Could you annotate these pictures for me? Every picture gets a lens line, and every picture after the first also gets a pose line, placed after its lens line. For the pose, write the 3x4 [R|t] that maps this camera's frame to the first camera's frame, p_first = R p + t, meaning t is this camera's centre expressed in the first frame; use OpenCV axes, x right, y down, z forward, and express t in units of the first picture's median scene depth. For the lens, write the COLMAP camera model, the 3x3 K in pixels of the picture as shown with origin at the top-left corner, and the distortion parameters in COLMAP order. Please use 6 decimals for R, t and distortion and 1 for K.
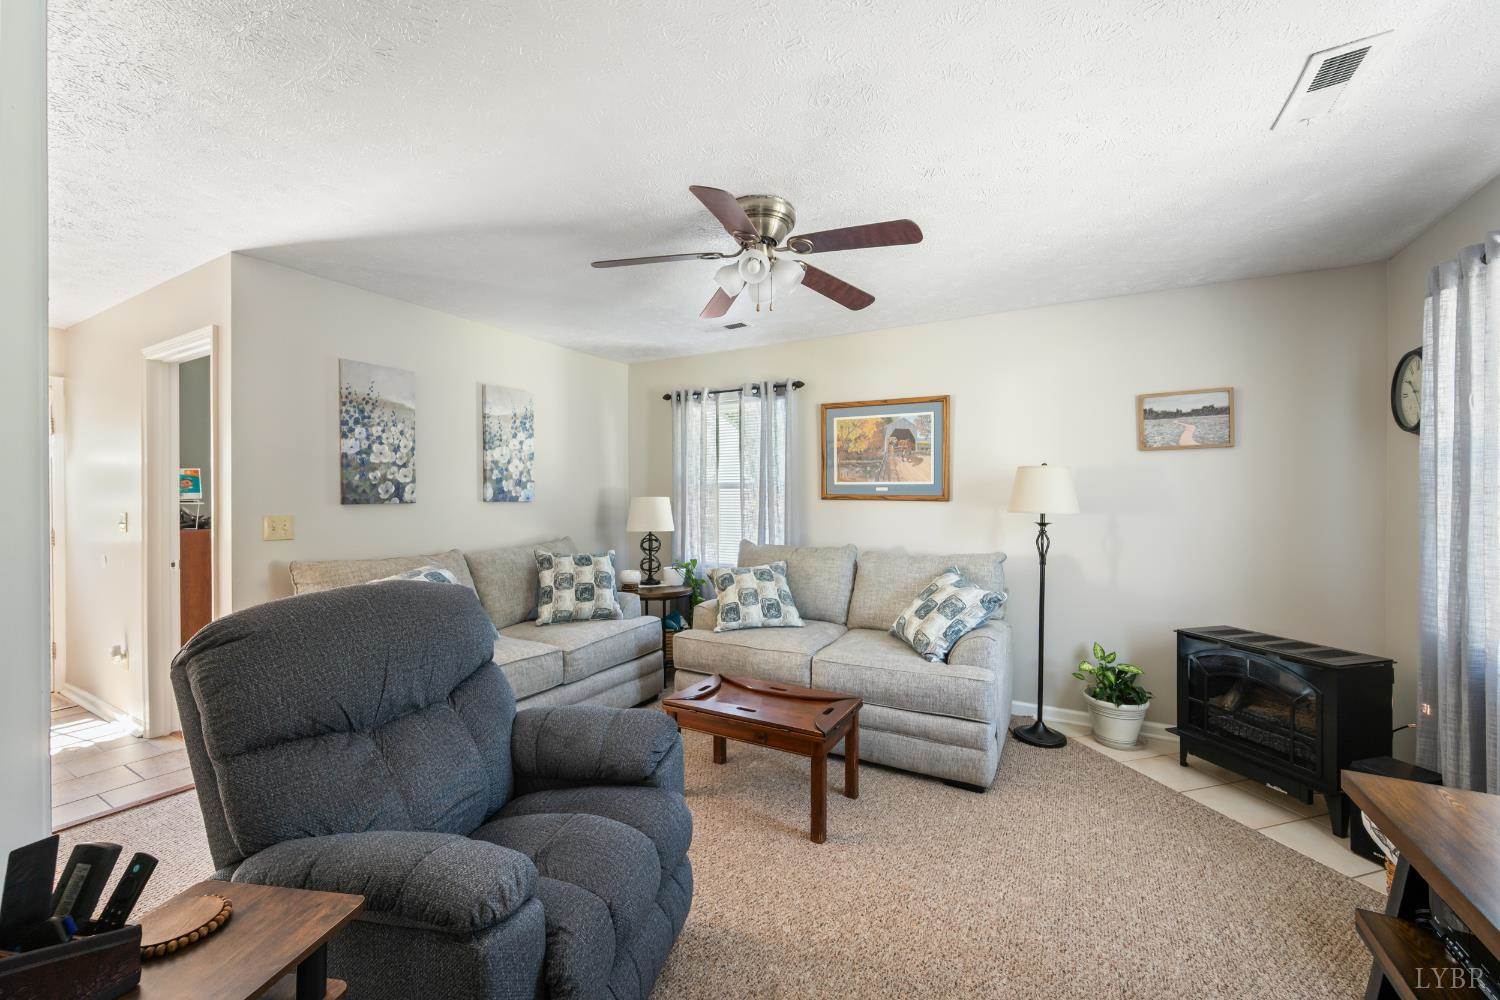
lens RADIAL K [[589.0, 0, 750.0], [0, 589.0, 500.0], [0, 0, 1]] dist [-0.004050, 0.001226]
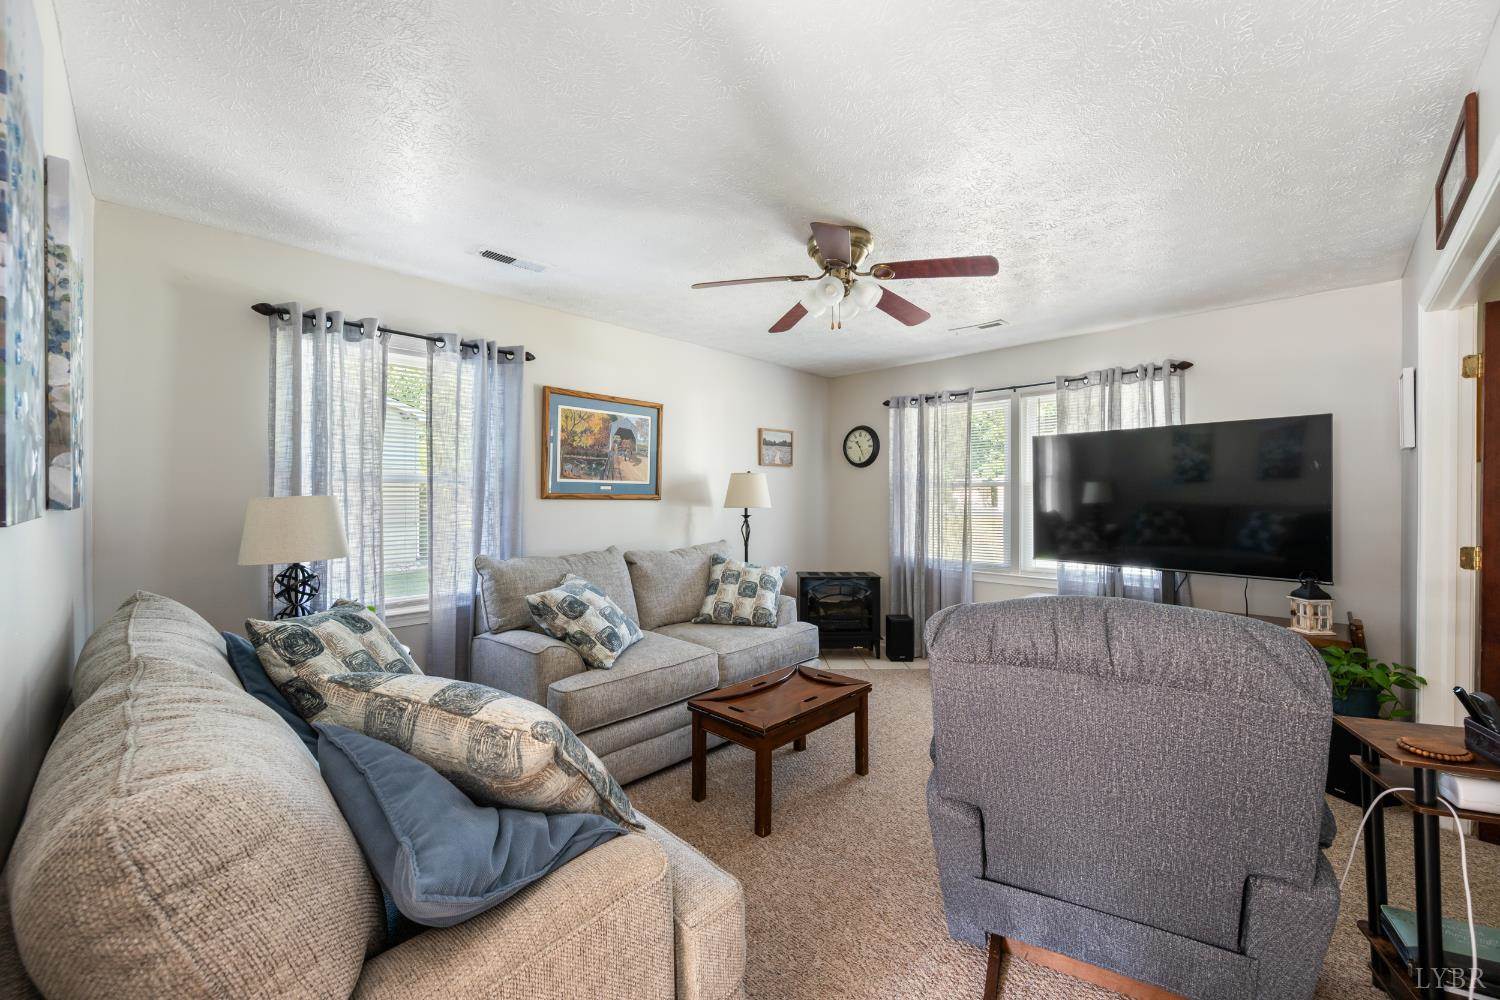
lens RADIAL K [[589.0, 0, 750.0], [0, 589.0, 500.0], [0, 0, 1]] dist [-0.004050, 0.001226]
pose [[0.255527, -0.004519, 0.966791, -0.714415], [0.007632, 0.999967, 0.002657, 0.000653], [-0.966772, 0.006700, 0.255553, 0.576530]]
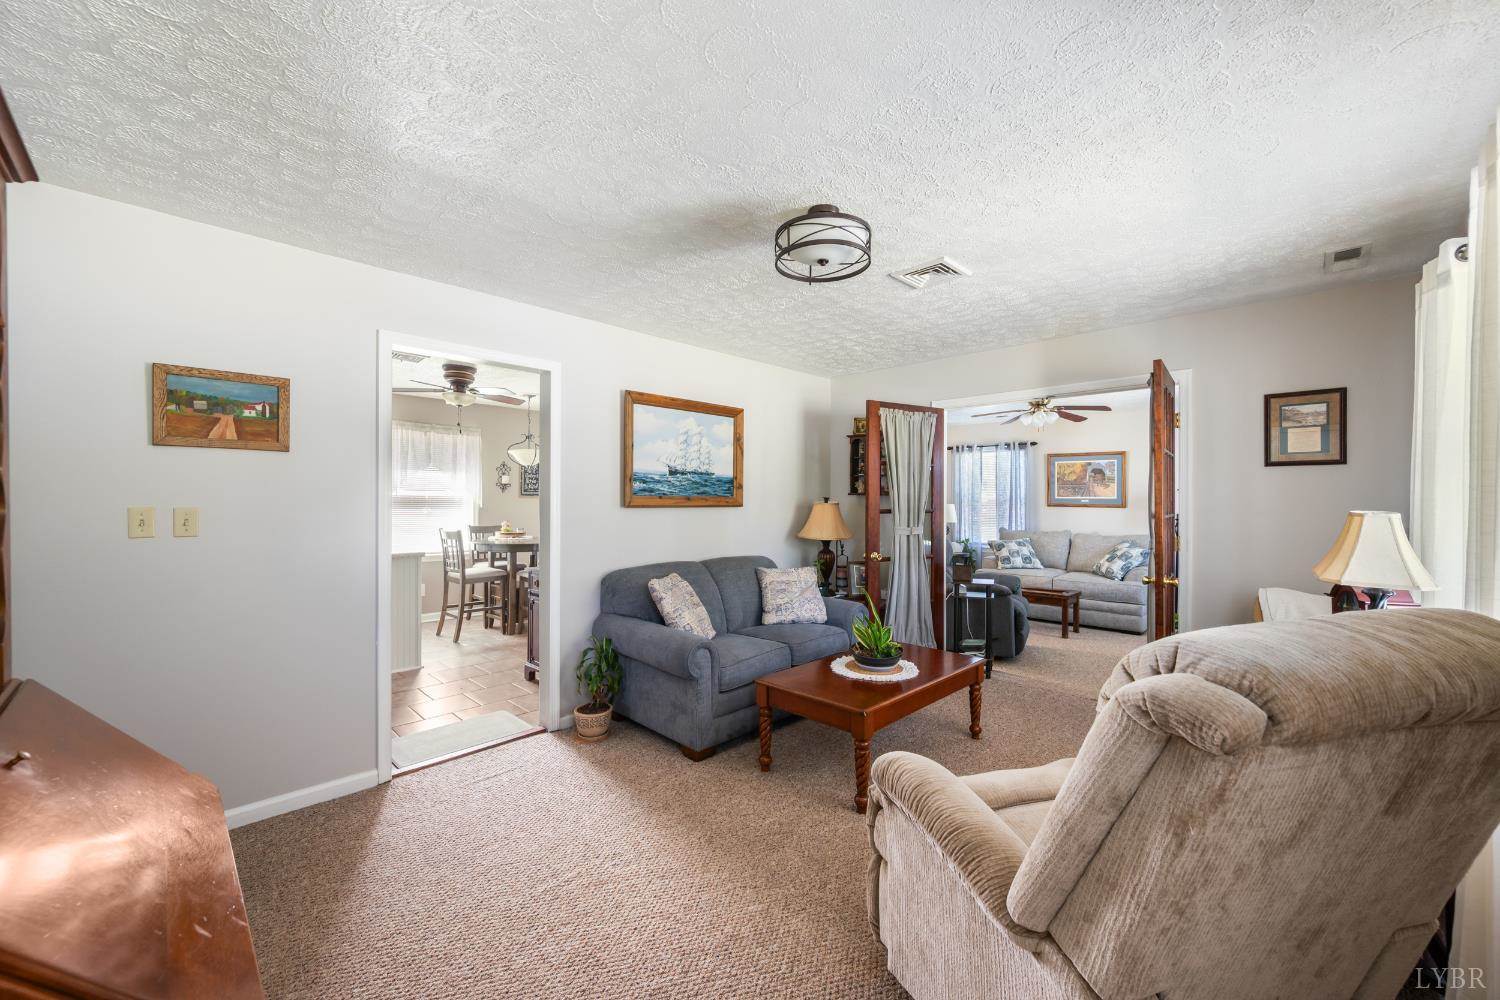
lens RADIAL K [[589.0, 0, 750.0], [0, 589.0, 500.0], [0, 0, 1]] dist [-0.004050, 0.001226]
pose [[0.967123, 0.008280, -0.254173, -0.353622], [-0.011410, 0.999876, -0.010842, 0.011553], [0.254052, 0.013385, 0.967098, -1.149956]]
